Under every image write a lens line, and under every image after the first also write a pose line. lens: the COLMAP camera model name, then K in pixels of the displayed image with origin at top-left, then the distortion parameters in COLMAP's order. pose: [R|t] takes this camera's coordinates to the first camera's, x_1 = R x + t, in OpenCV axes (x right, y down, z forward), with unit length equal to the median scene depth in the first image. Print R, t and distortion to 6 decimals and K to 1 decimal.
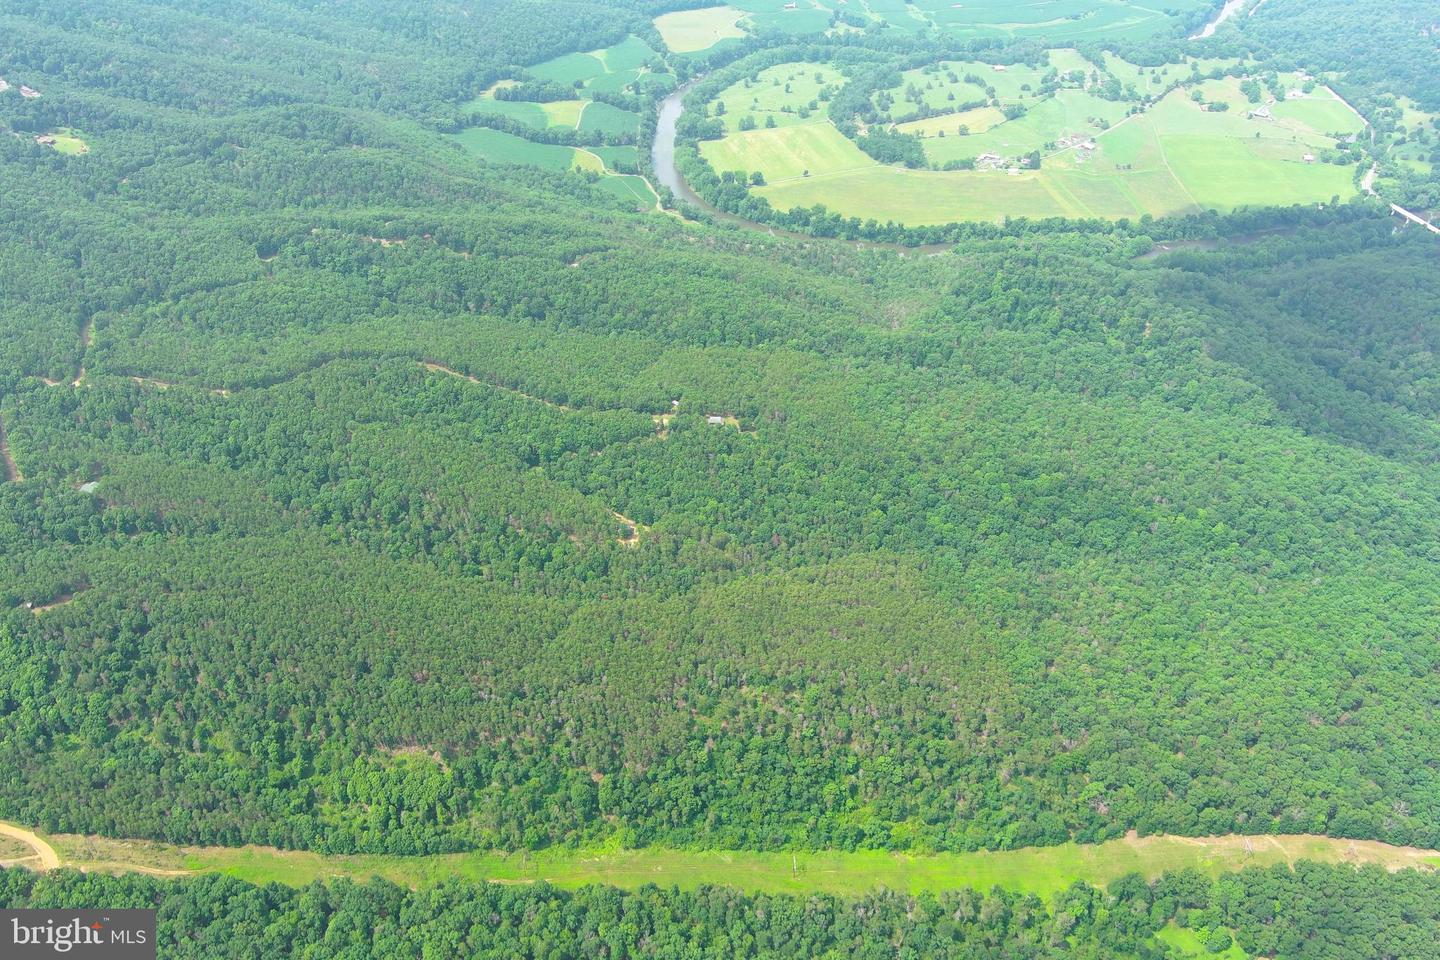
lens RADIAL K [[1122.3, 0, 719.1], [0, 1122.3, 480.7], [0, 0, 1]] dist [0.022304, -0.015206]
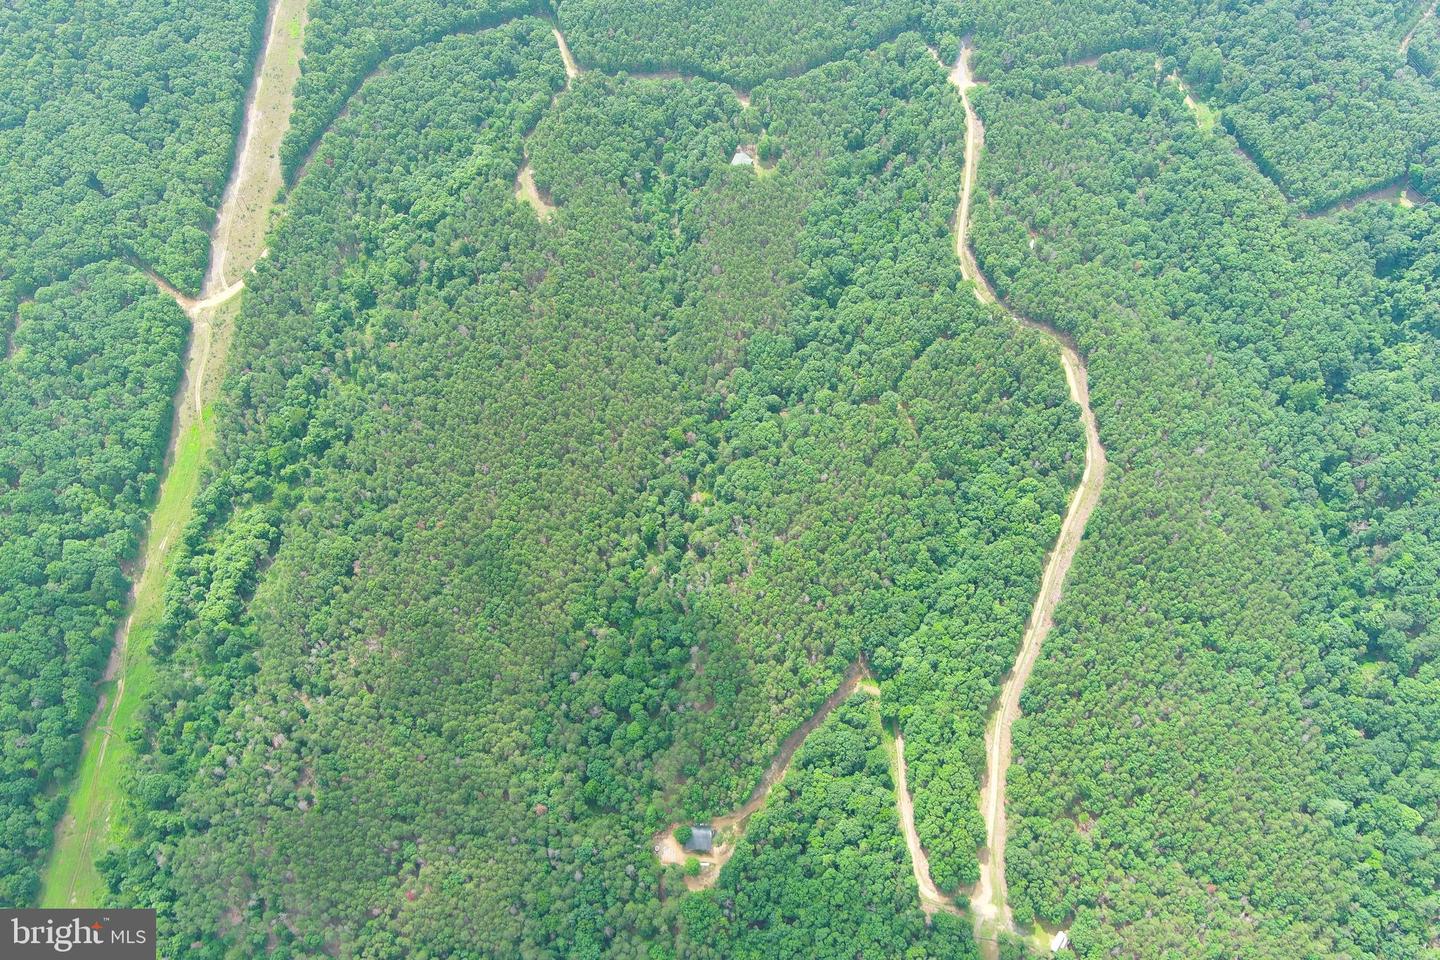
lens RADIAL K [[1122.3, 0, 715.6], [0, 1122.3, 485.5], [0, 0, 1]] dist [0.022304, -0.015206]
pose [[-0.058688, 0.851466, -0.521116, 0.065908], [-0.600629, 0.386841, 0.699713, -0.457840], [0.797371, 0.354062, 0.488712, 0.668515]]
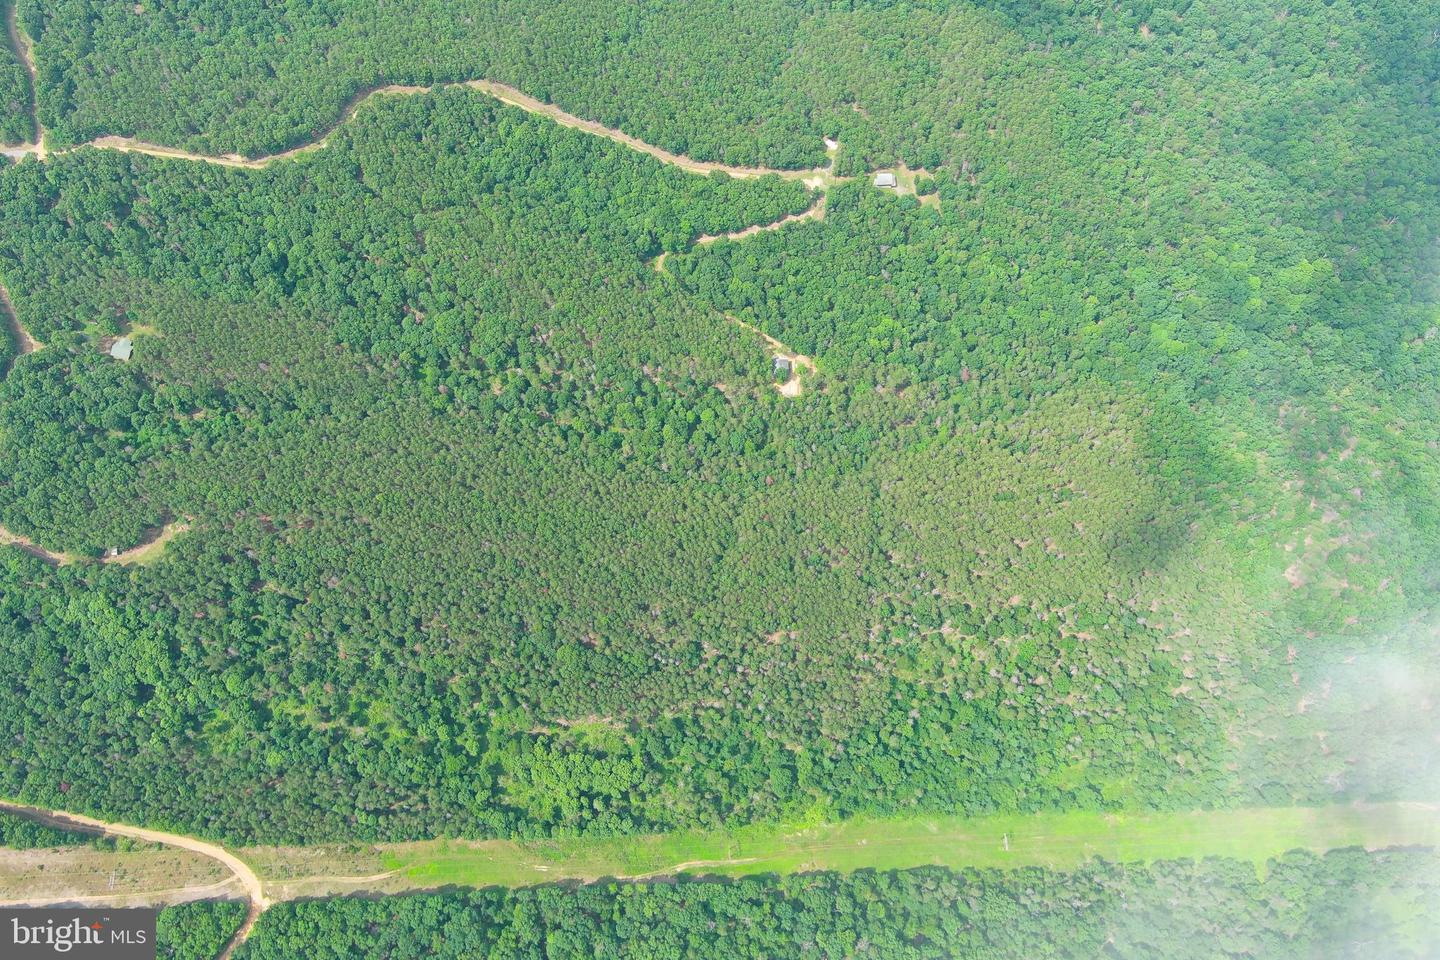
lens RADIAL K [[1122.3, 0, 715.8], [0, 1122.3, 480.1], [0, 0, 1]] dist [0.022304, -0.015206]
pose [[0.999839, -0.014402, -0.010689, -0.127987], [0.017913, 0.831450, 0.555311, -0.352529], [0.000890, -0.555413, 0.831574, 0.280561]]
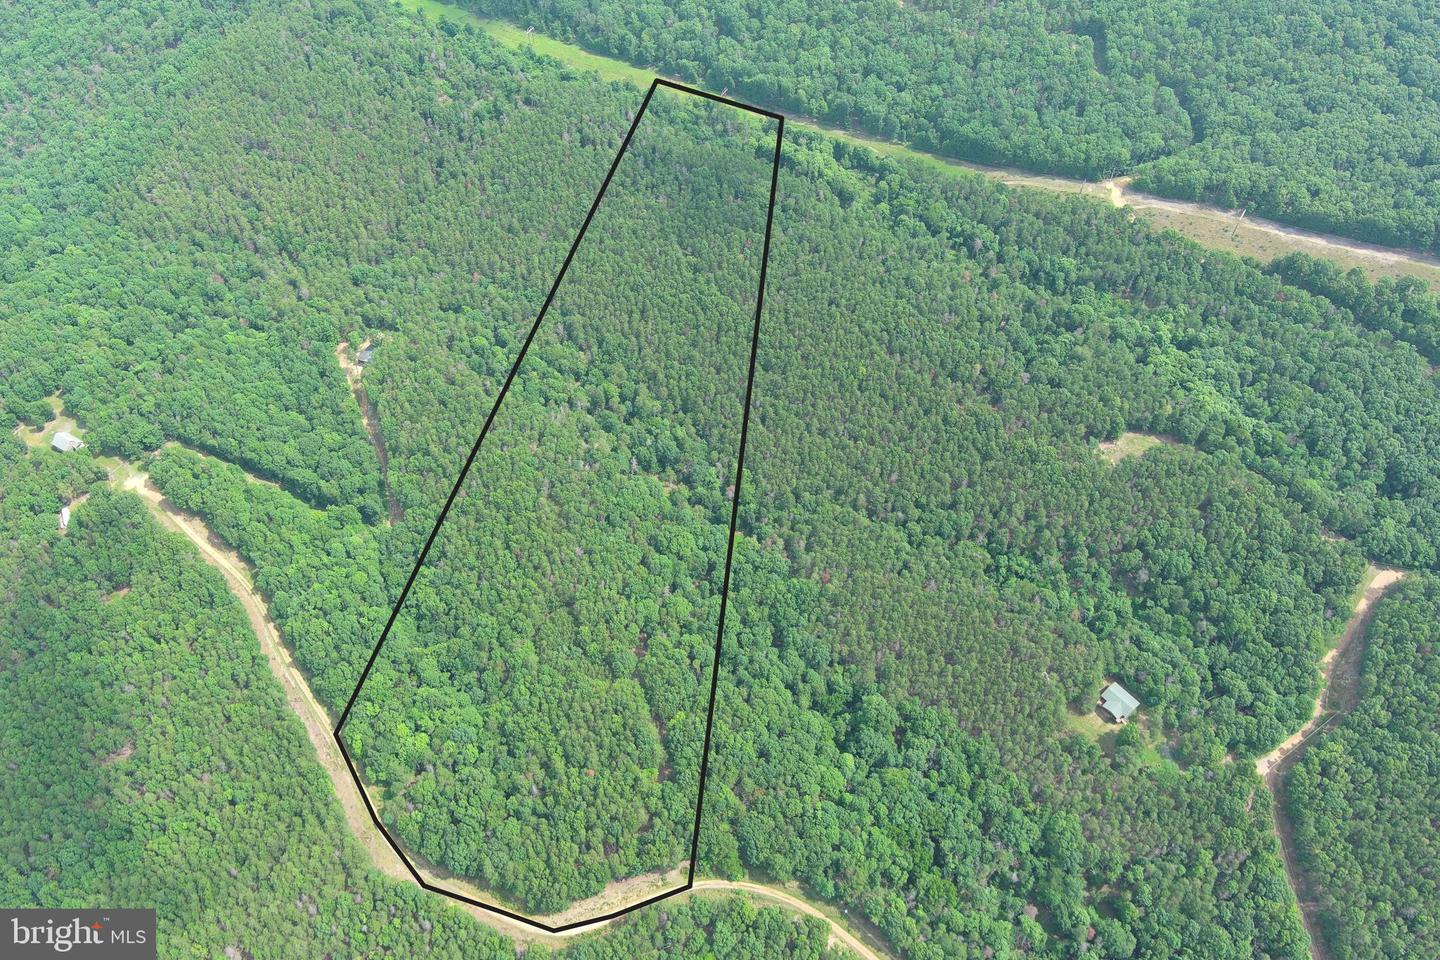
lens RADIAL K [[1122.3, 0, 713.5], [0, 1122.3, 480.8], [0, 0, 1]] dist [0.022304, -0.015206]
pose [[-0.845208, -0.439981, 0.303380, -0.508995], [0.319154, 0.039795, 0.946867, -0.539022], [-0.428676, 0.897125, 0.106787, 0.929608]]
